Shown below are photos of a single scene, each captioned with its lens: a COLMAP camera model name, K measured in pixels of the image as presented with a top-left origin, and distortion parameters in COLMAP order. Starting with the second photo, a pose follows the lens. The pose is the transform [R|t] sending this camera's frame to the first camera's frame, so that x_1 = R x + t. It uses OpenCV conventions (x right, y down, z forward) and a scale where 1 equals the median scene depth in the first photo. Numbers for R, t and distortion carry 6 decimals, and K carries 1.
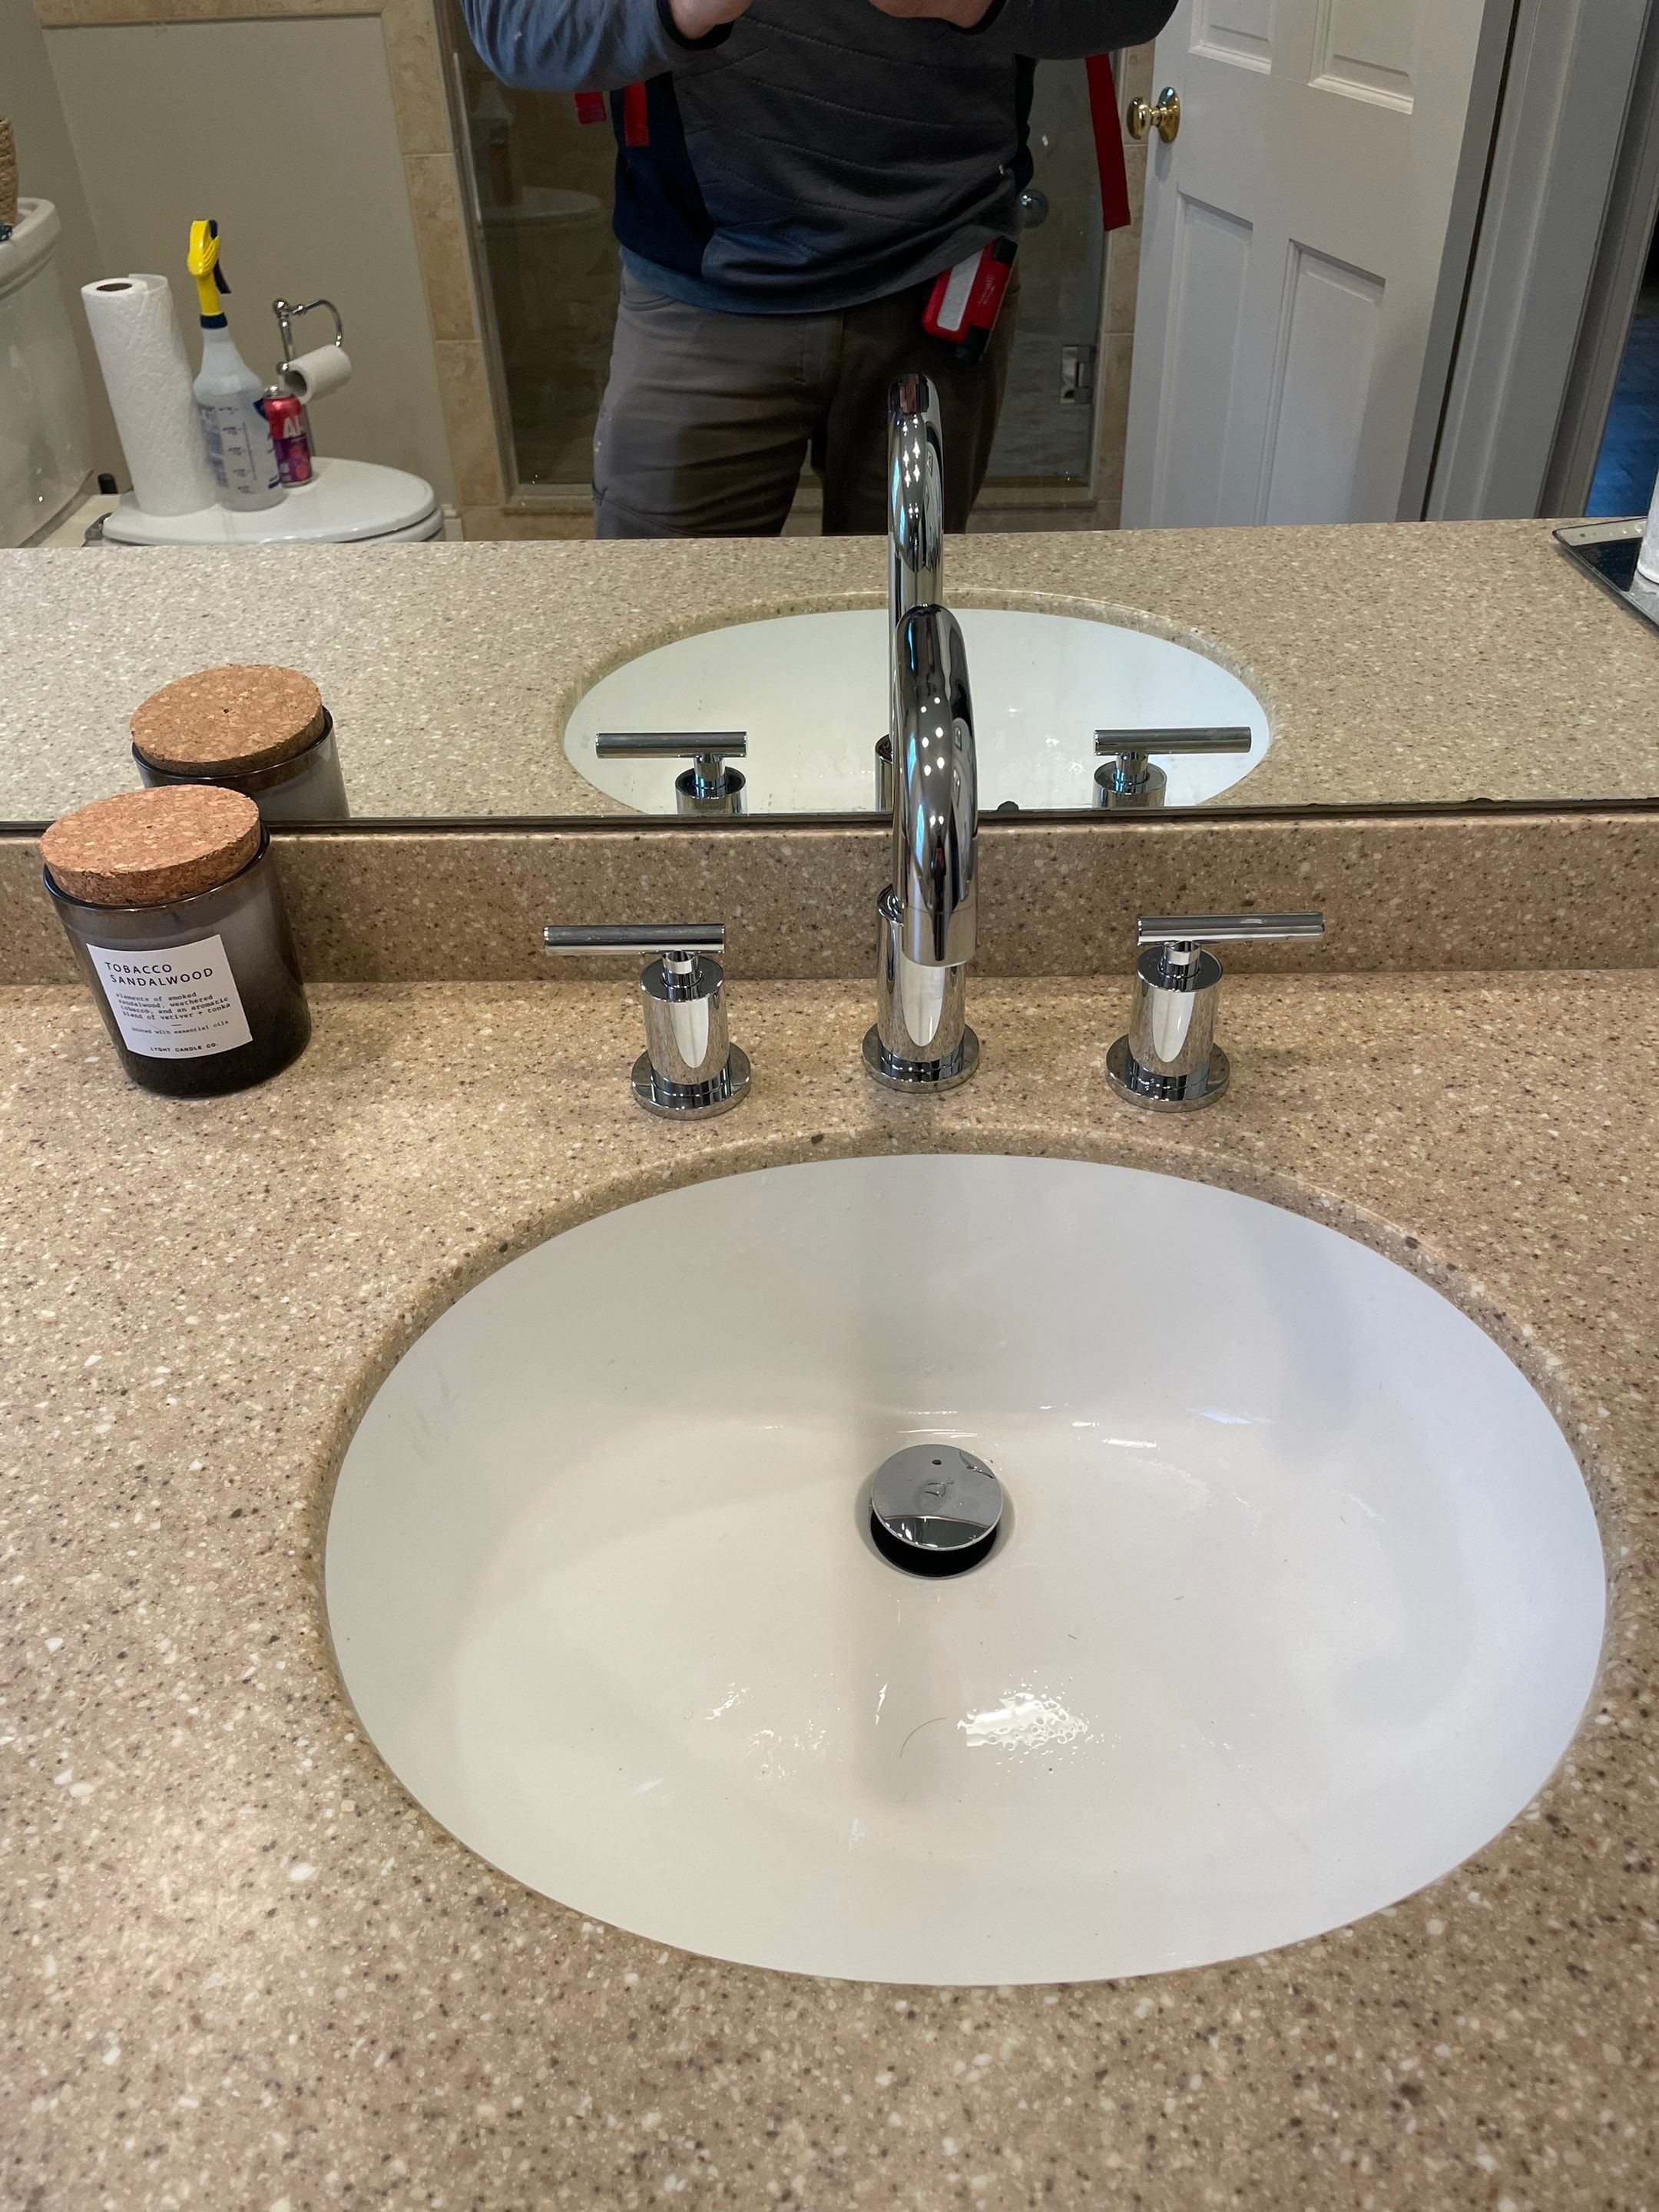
lens RADIAL K [[1674.6, 0, 827.4], [0, 1674.6, 1091.1], [0, 0, 1]] dist [0.075354, -0.106125]
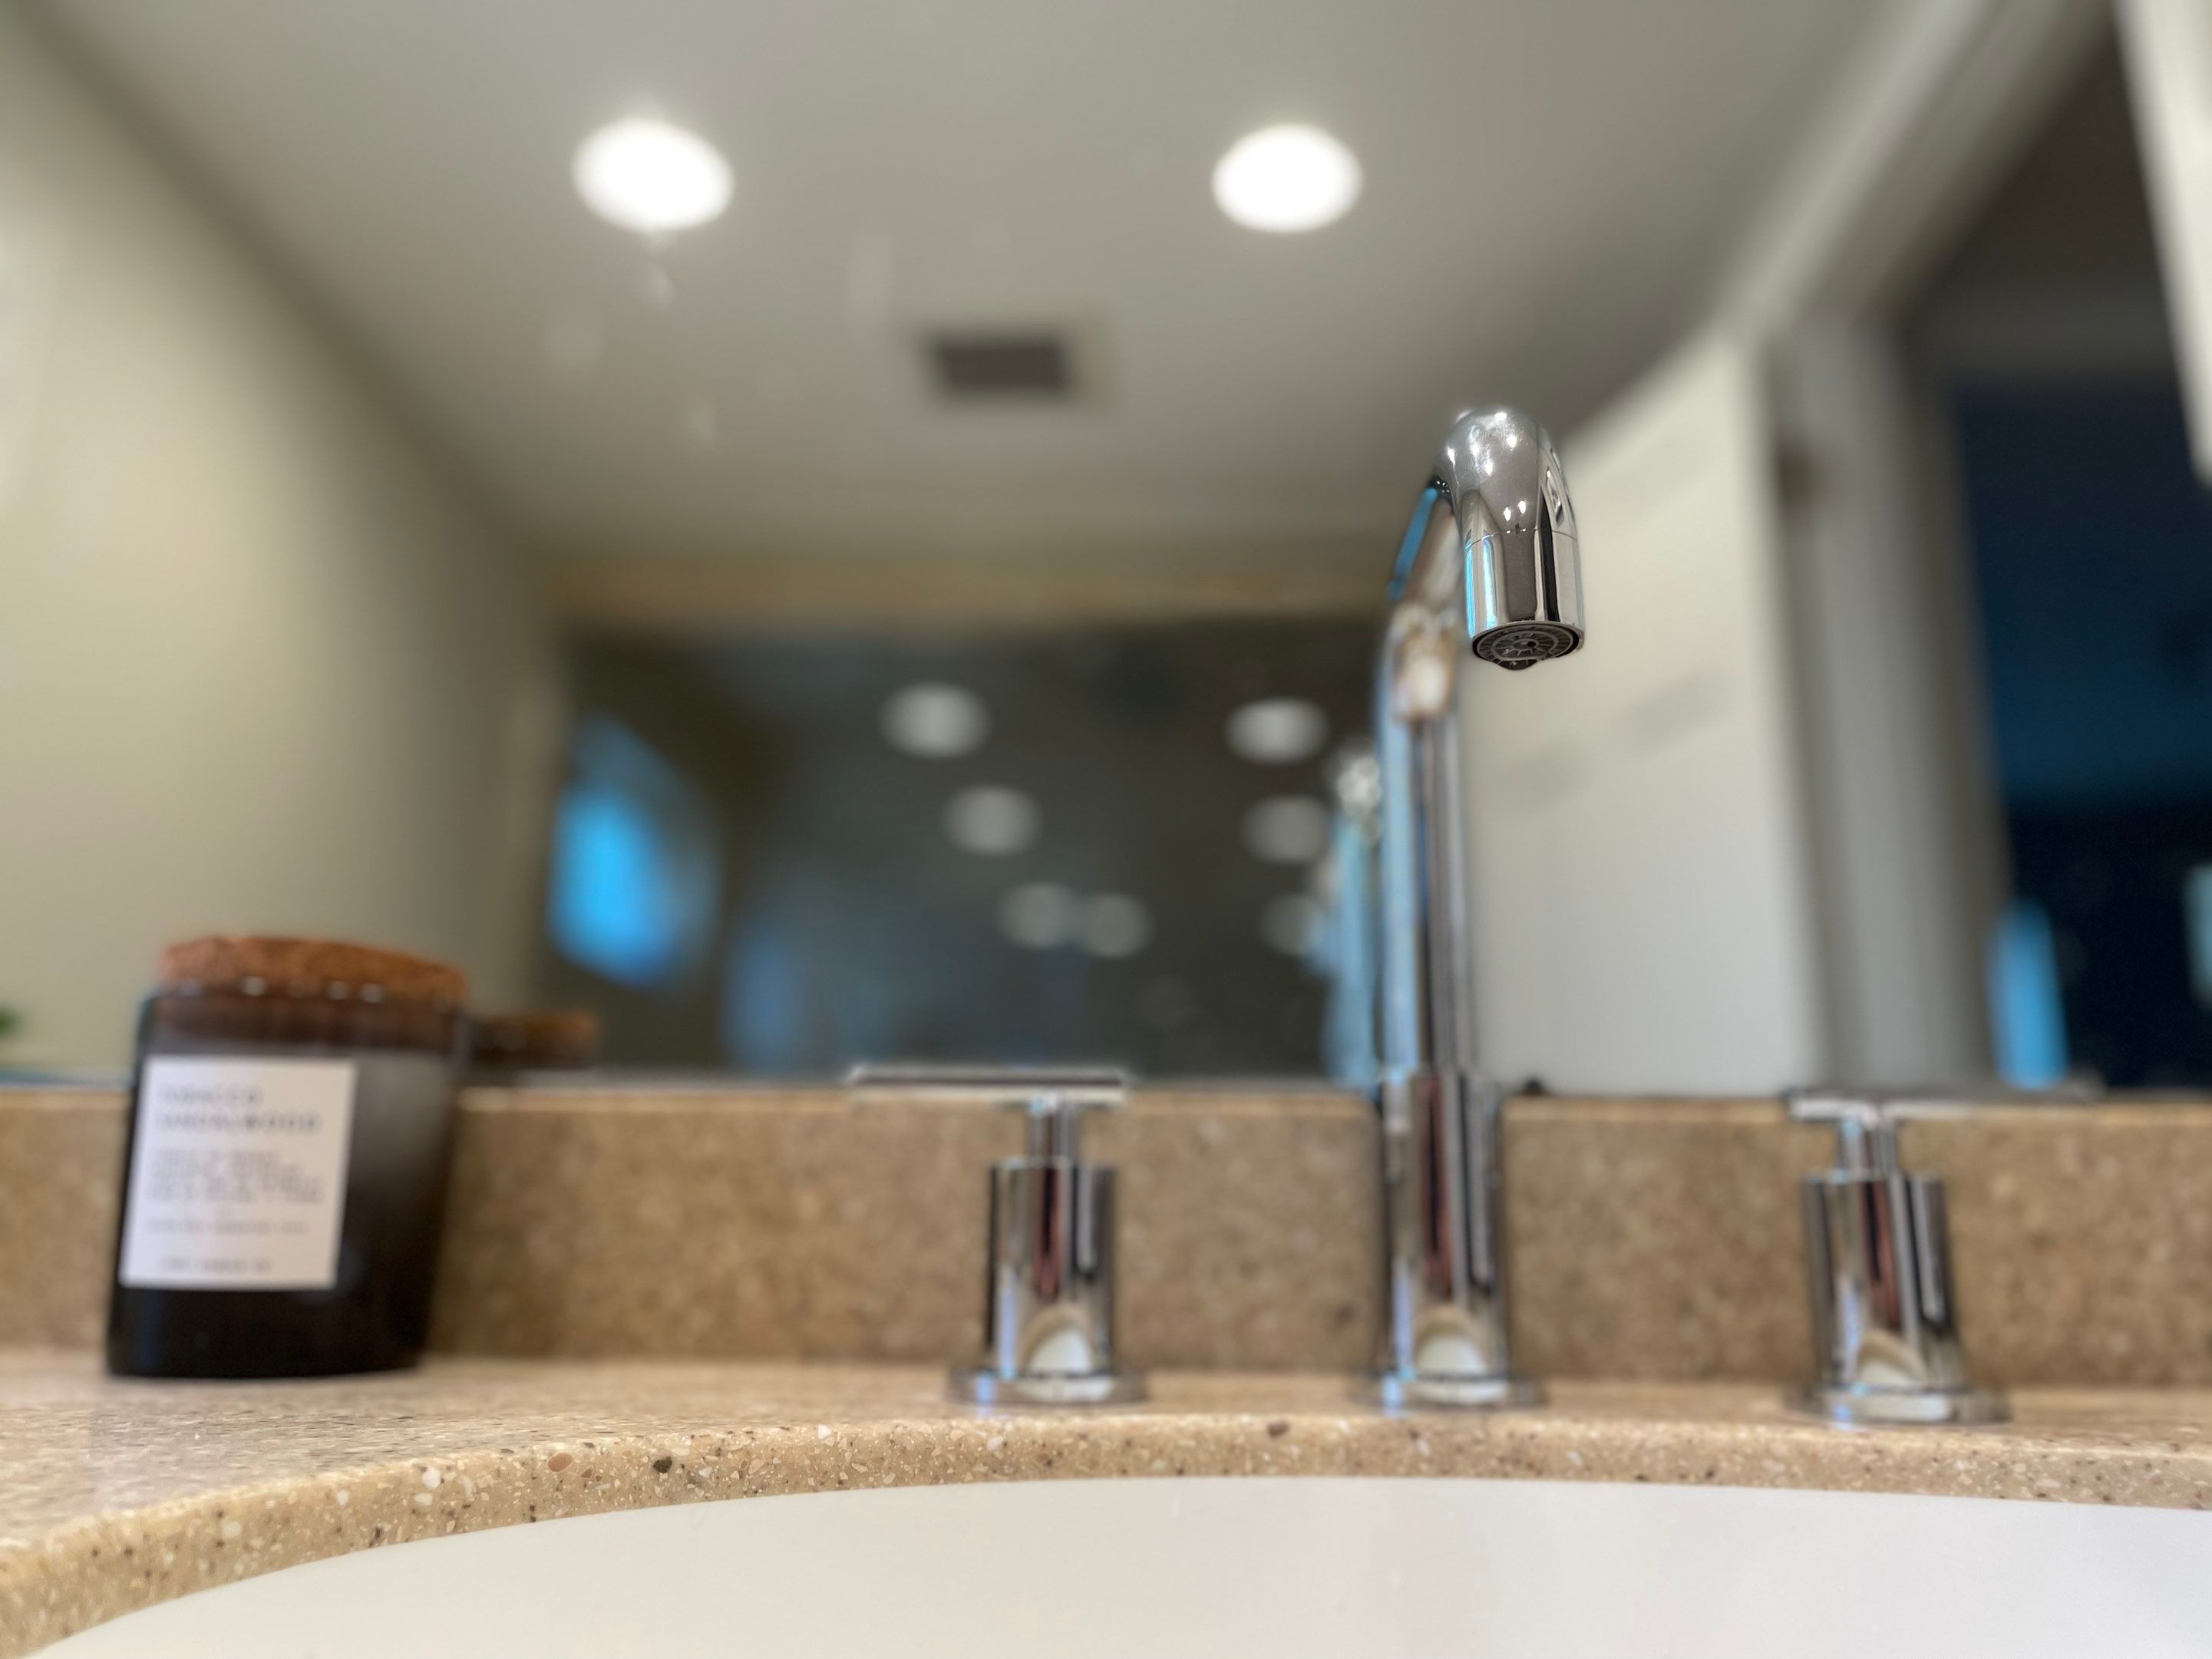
lens RADIAL K [[1688.2, 0, 1110.3], [0, 1688.2, 836.1], [0, 0, 1]] dist [0.075745, -0.119159]
pose [[0.998741, 0.030295, -0.039976, -0.044823], [-0.050150, 0.617370, -0.785073, 0.347928], [0.000897, 0.786089, 0.618112, 0.516309]]
